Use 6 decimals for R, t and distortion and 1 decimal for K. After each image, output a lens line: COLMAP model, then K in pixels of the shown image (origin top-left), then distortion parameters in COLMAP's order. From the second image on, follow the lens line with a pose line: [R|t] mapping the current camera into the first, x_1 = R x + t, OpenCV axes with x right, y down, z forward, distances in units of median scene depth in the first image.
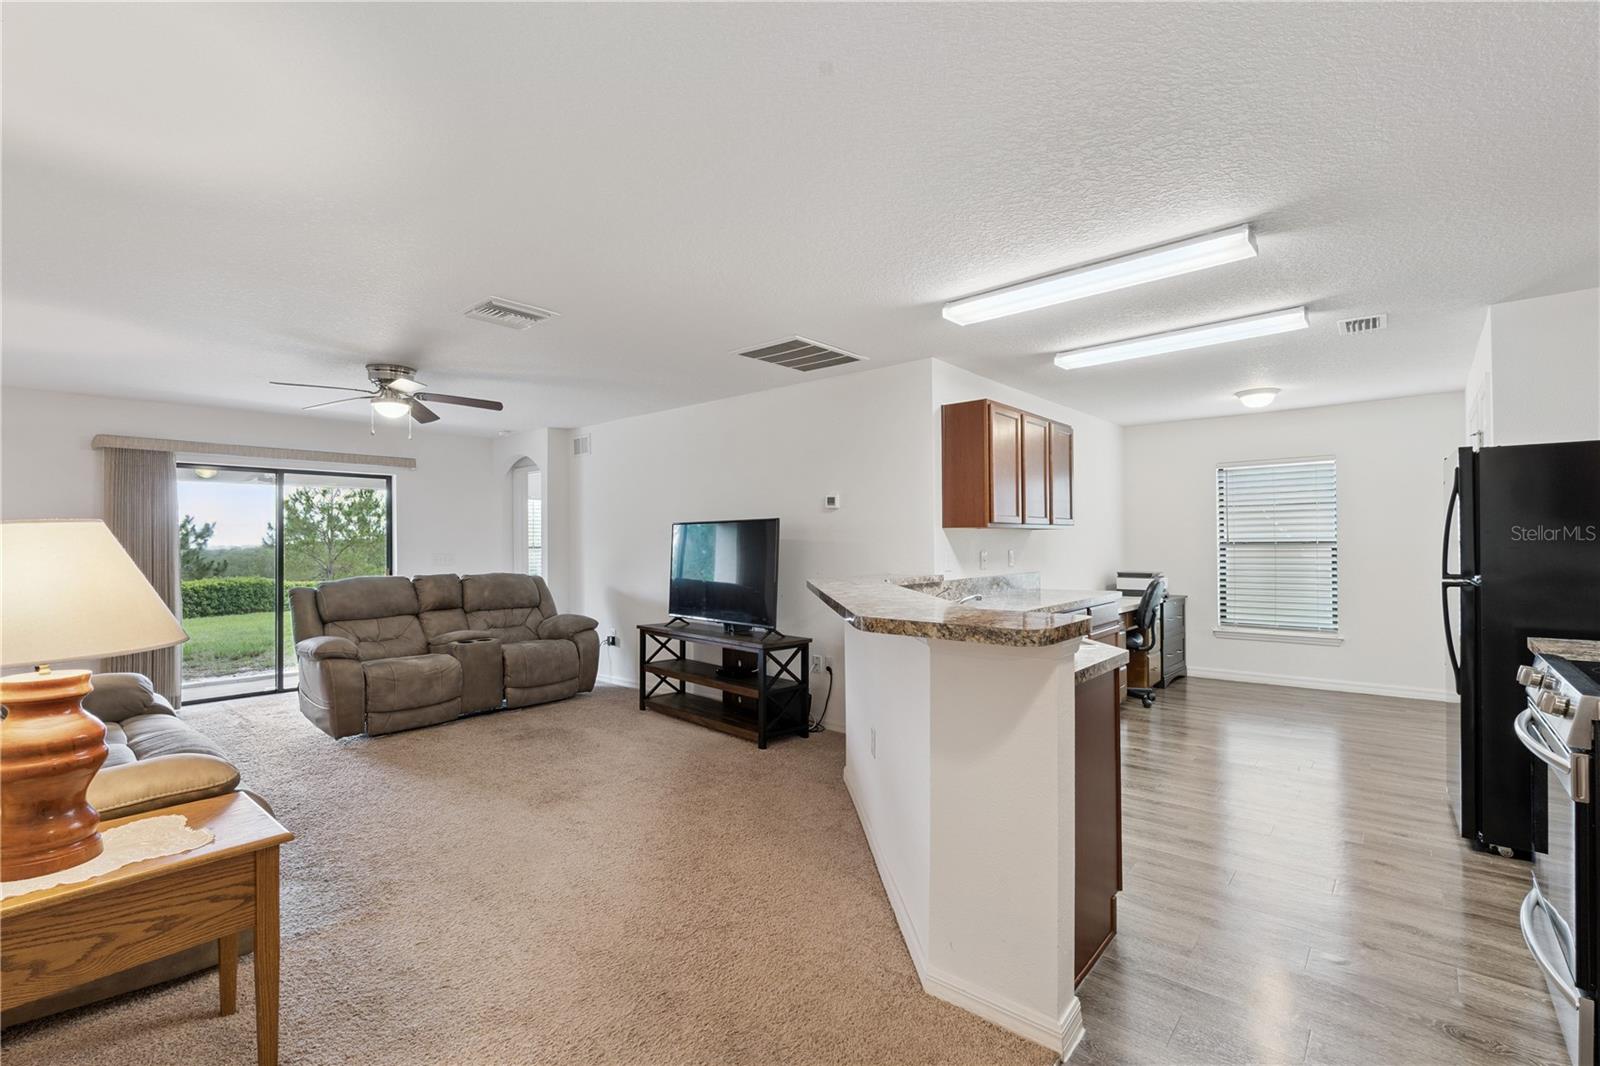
lens RADIAL K [[698.5, 0, 797.1], [0, 698.5, 541.6], [0, 0, 1]] dist [-0.000256, -0.000139]
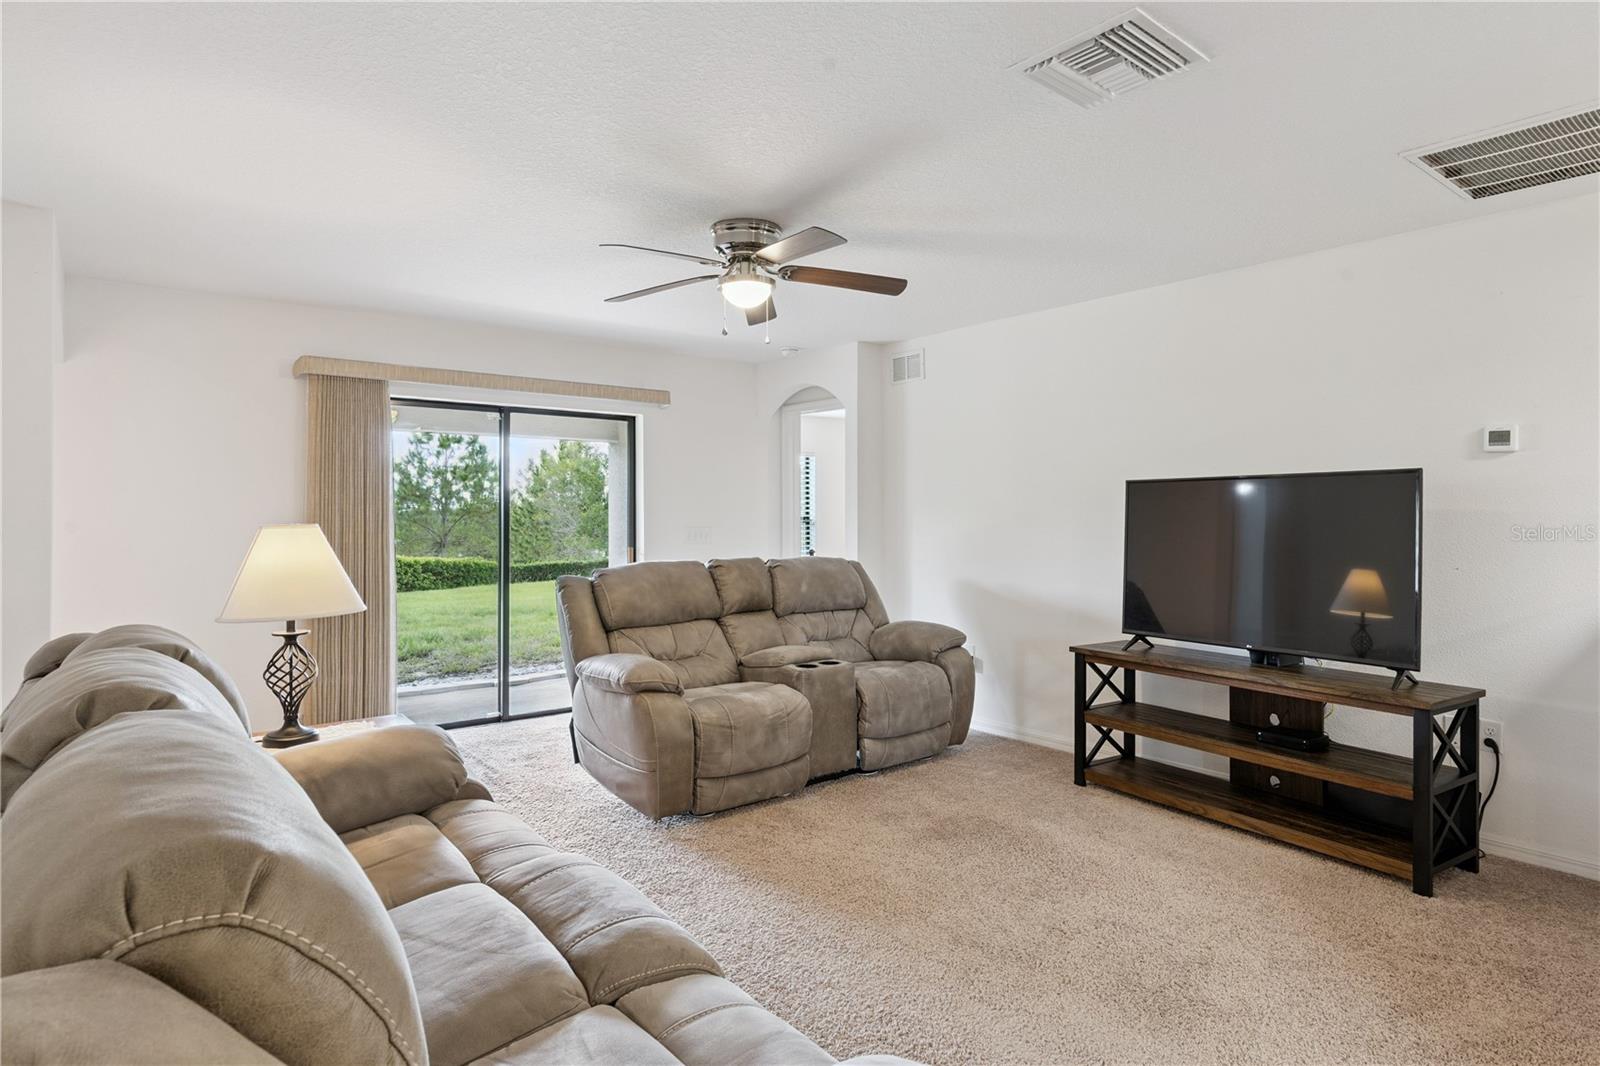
lens RADIAL K [[864.7, 0, 809.3], [0, 864.7, 512.9], [0, 0, 1]] dist [-0.001440, -0.000123]
pose [[0.985315, 0.005327, -0.170665, -0.321487], [-0.005409, 0.999985, -0.000015, 0.003373], [0.170662, 0.000938, 0.985329, 0.207719]]
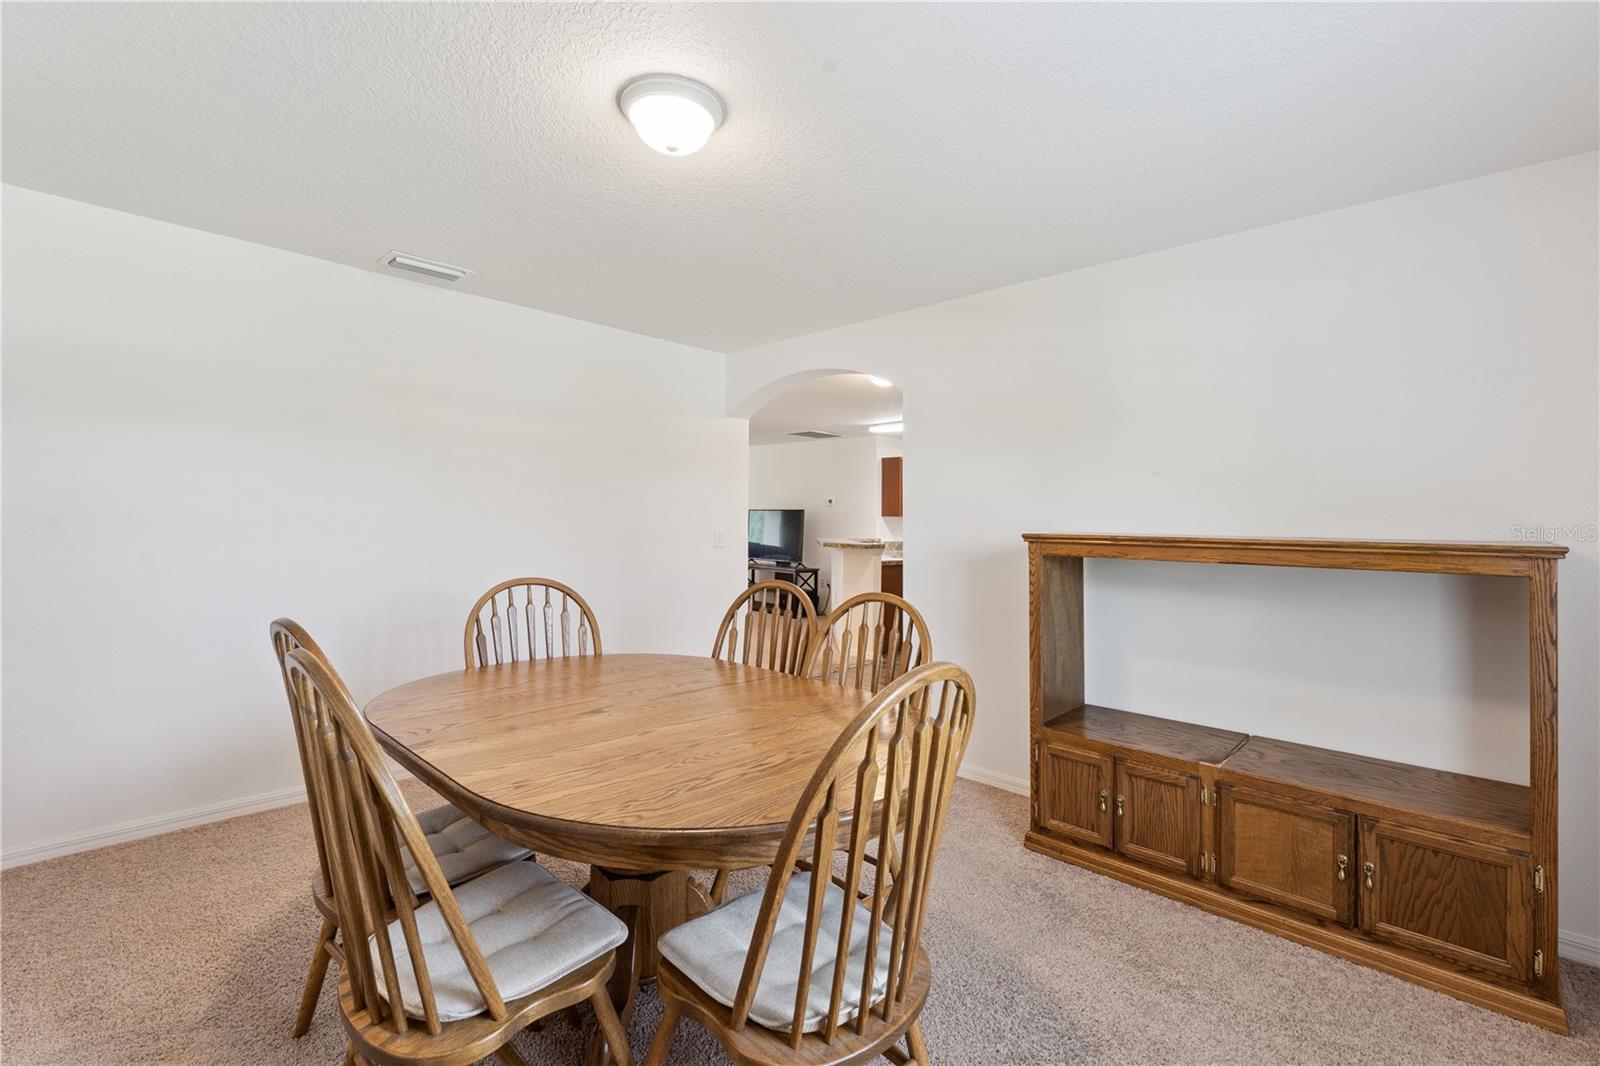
lens RADIAL K [[698.5, 0, 797.1], [0, 698.5, 541.6], [0, 0, 1]] dist [-0.000256, -0.000139]
pose [[0.999038, 0.013600, -0.041696, 0.034760], [-0.012400, 0.999505, 0.028924, -0.001774], [0.042069, -0.028379, 0.998712, -0.932223]]
